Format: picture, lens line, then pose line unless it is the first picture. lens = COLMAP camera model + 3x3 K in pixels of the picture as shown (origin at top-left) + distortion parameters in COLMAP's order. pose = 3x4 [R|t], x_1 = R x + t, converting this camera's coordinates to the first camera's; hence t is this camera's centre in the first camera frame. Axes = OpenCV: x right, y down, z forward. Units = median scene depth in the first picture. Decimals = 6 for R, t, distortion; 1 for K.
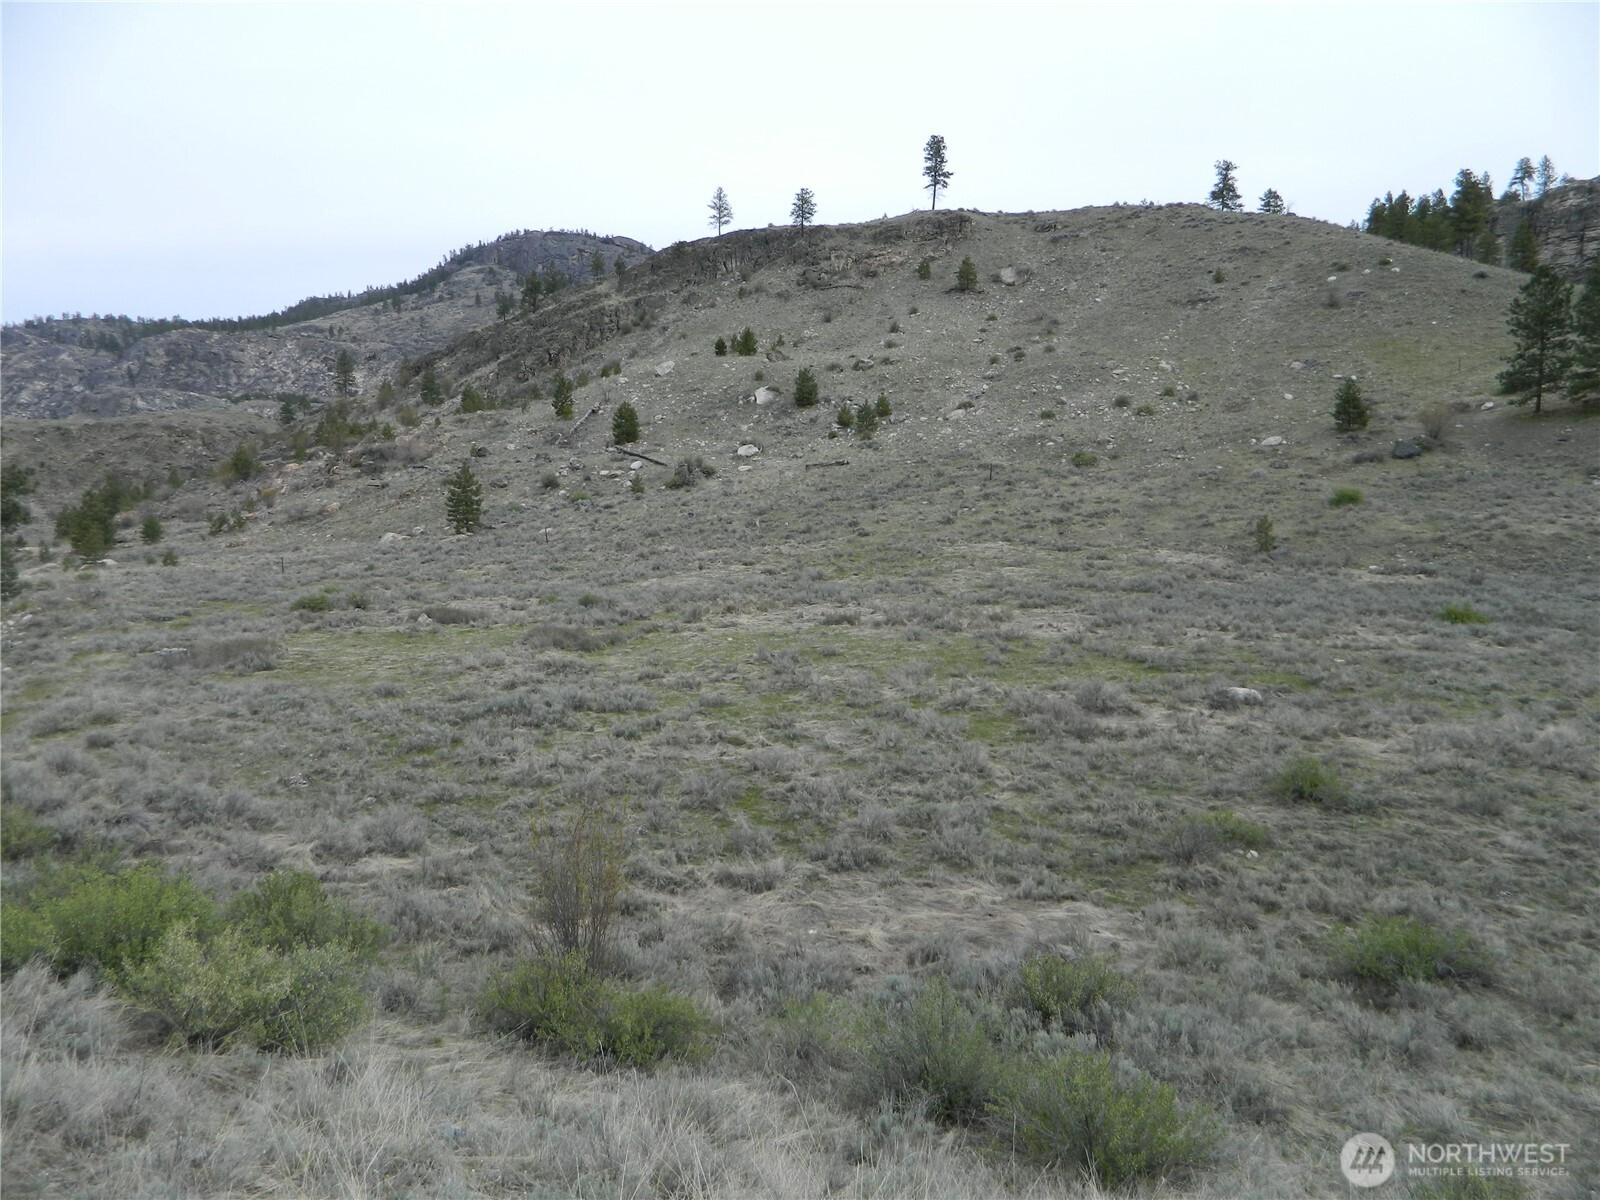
lens RADIAL K [[1165.8, 0, 800.0], [0, 1165.8, 600.0], [0, 0, 1]] dist [0.001736, -0.001289]
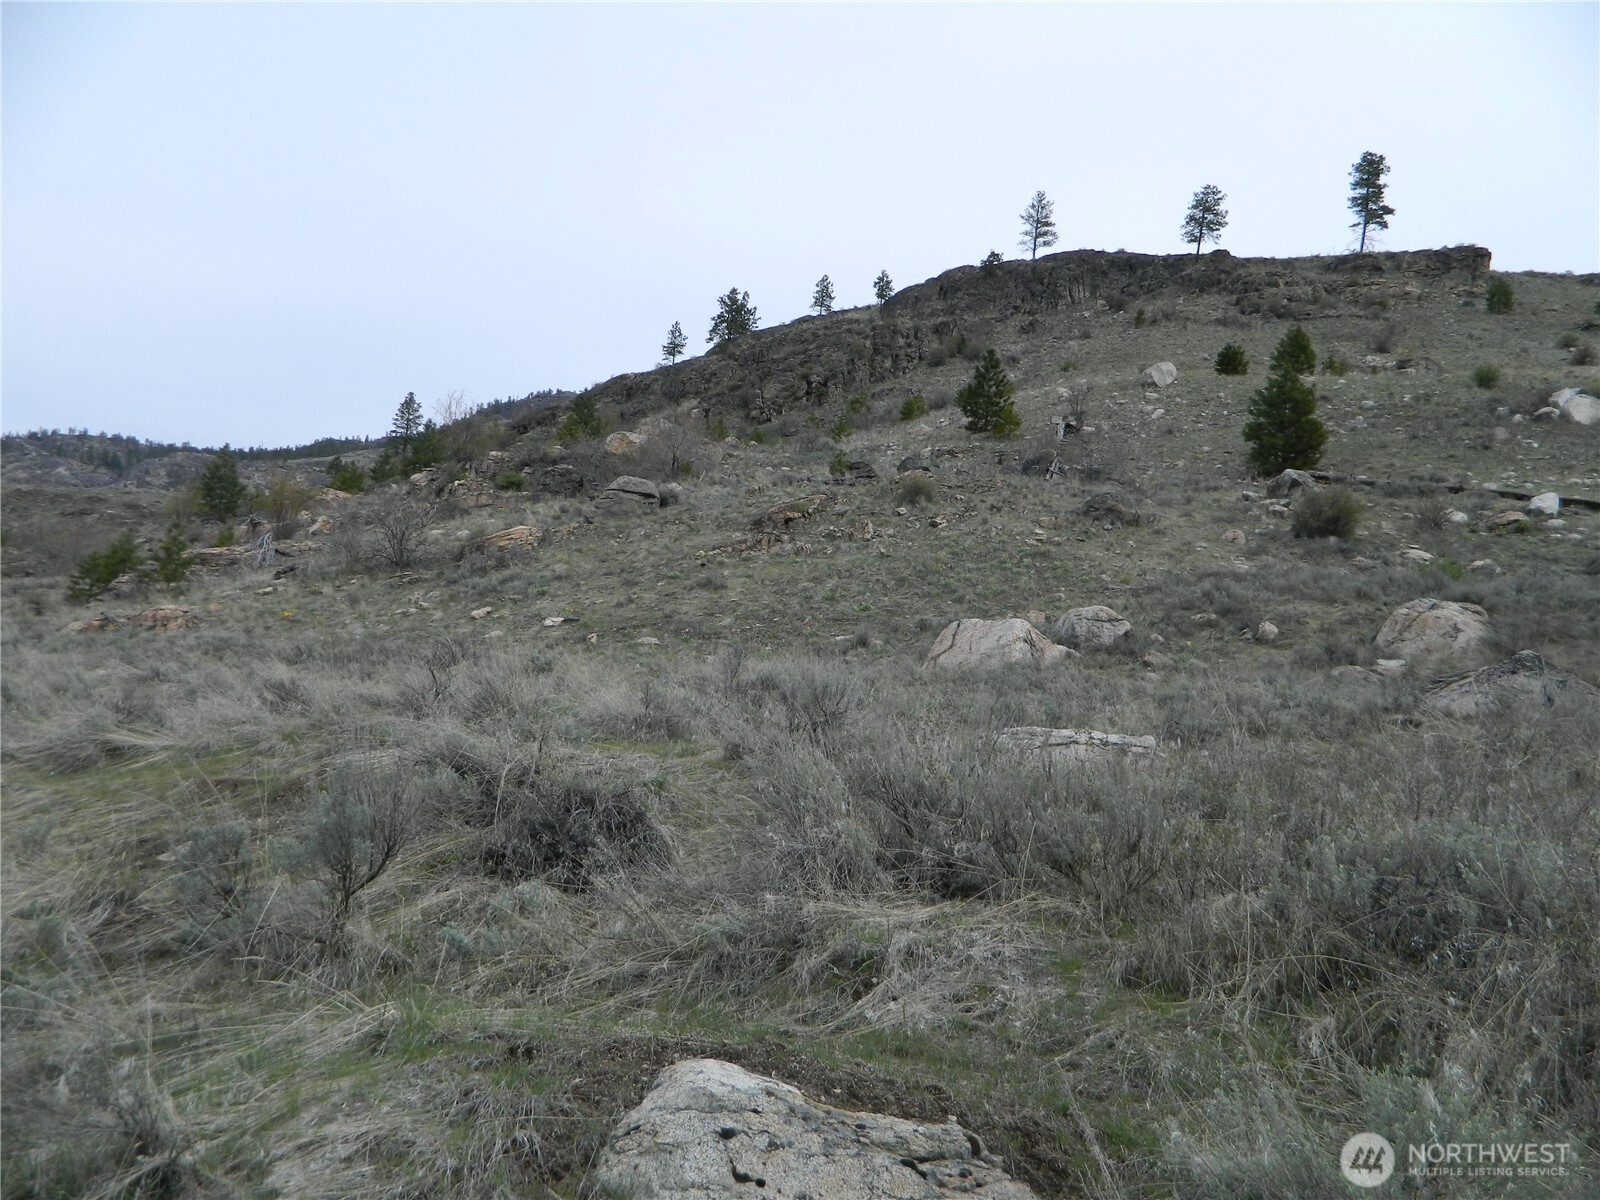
lens RADIAL K [[1165.8, 0, 800.0], [0, 1165.8, 600.0], [0, 0, 1]] dist [0.001736, -0.001289]
pose [[0.995383, 0.095432, 0.010265, -0.305322], [-0.092457, 0.982044, -0.164444, -0.023140], [-0.025774, 0.162736, 0.986333, 0.662950]]
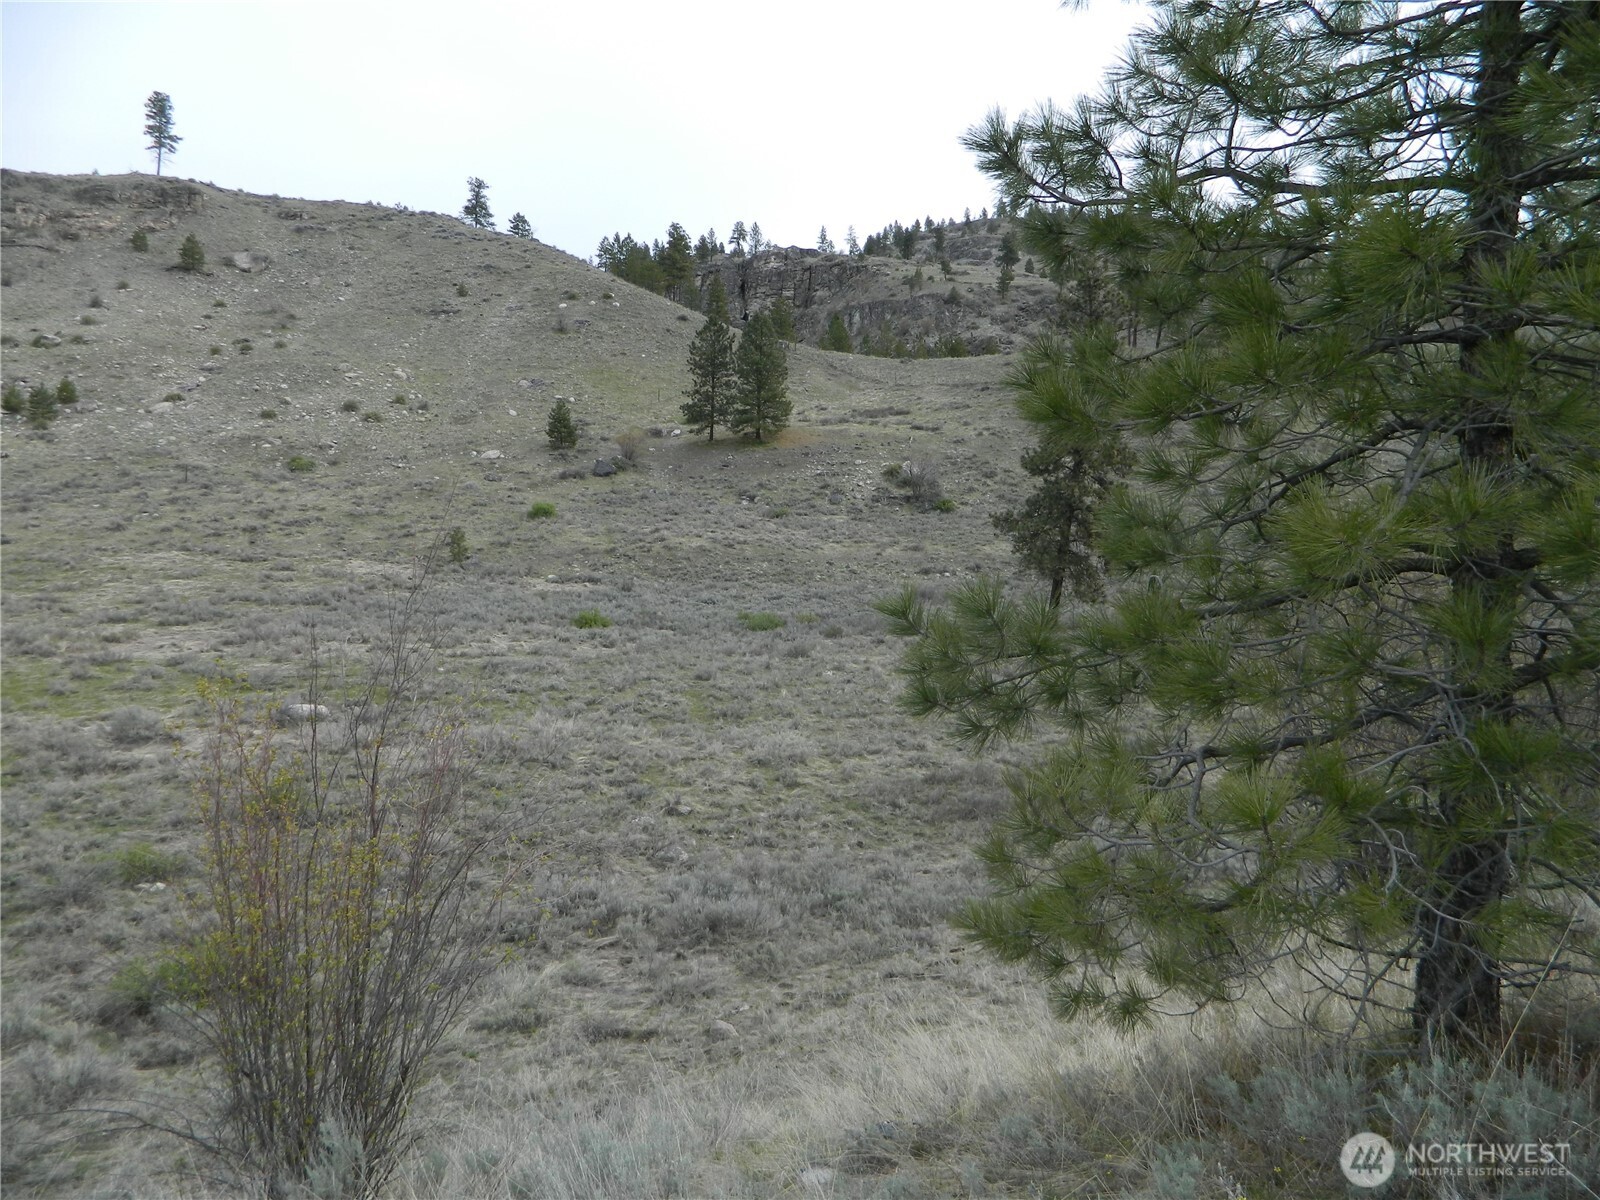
lens RADIAL K [[1165.8, 0, 800.0], [0, 1165.8, 600.0], [0, 0, 1]] dist [0.001736, -0.001289]
pose [[0.835521, -0.020657, 0.549071, 0.046566], [0.023006, 0.999732, 0.002604, -0.001851], [-0.548977, 0.010456, 0.835772, -0.017468]]
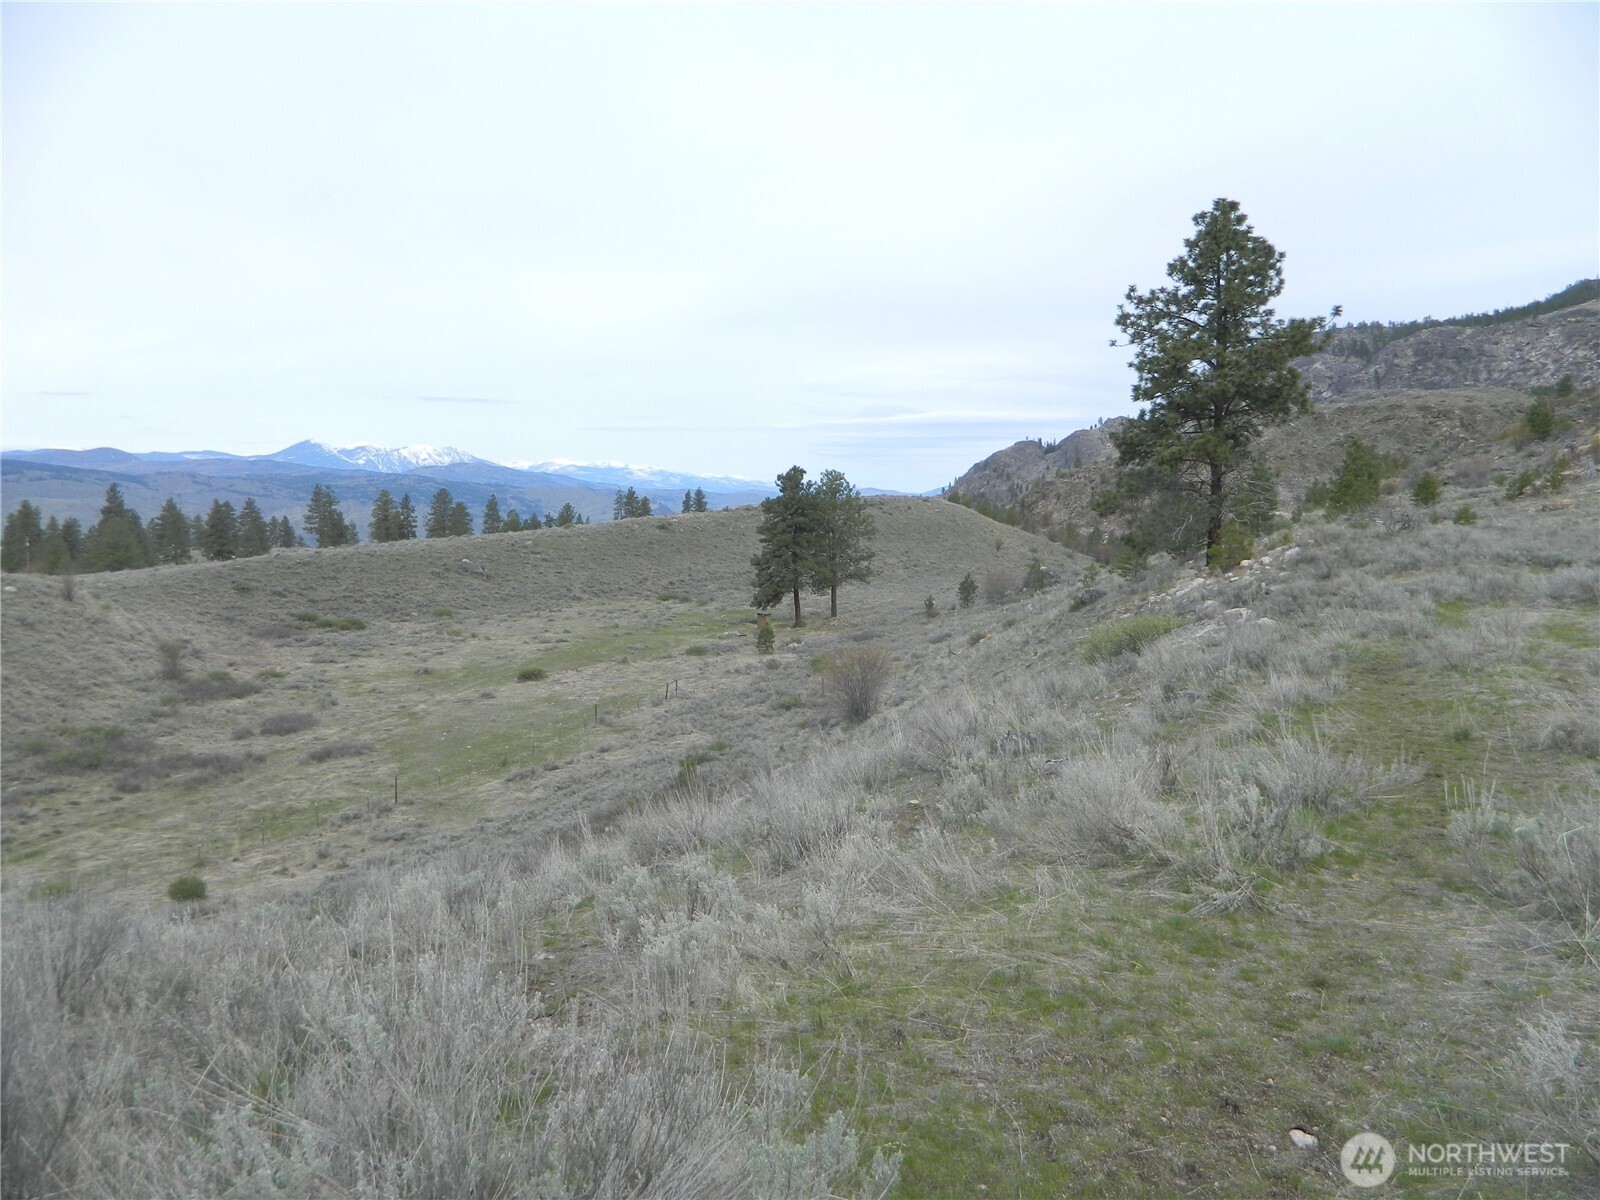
lens RADIAL K [[1175.4, 0, 807.5], [0, 1175.4, 569.3], [0, 0, 1]] dist [0.001673, -0.000283]
pose [[0.574244, 0.071892, -0.815522, -0.142878], [-0.097913, 0.995018, 0.018771, 0.016041], [0.812808, 0.069072, 0.578422, 0.205750]]
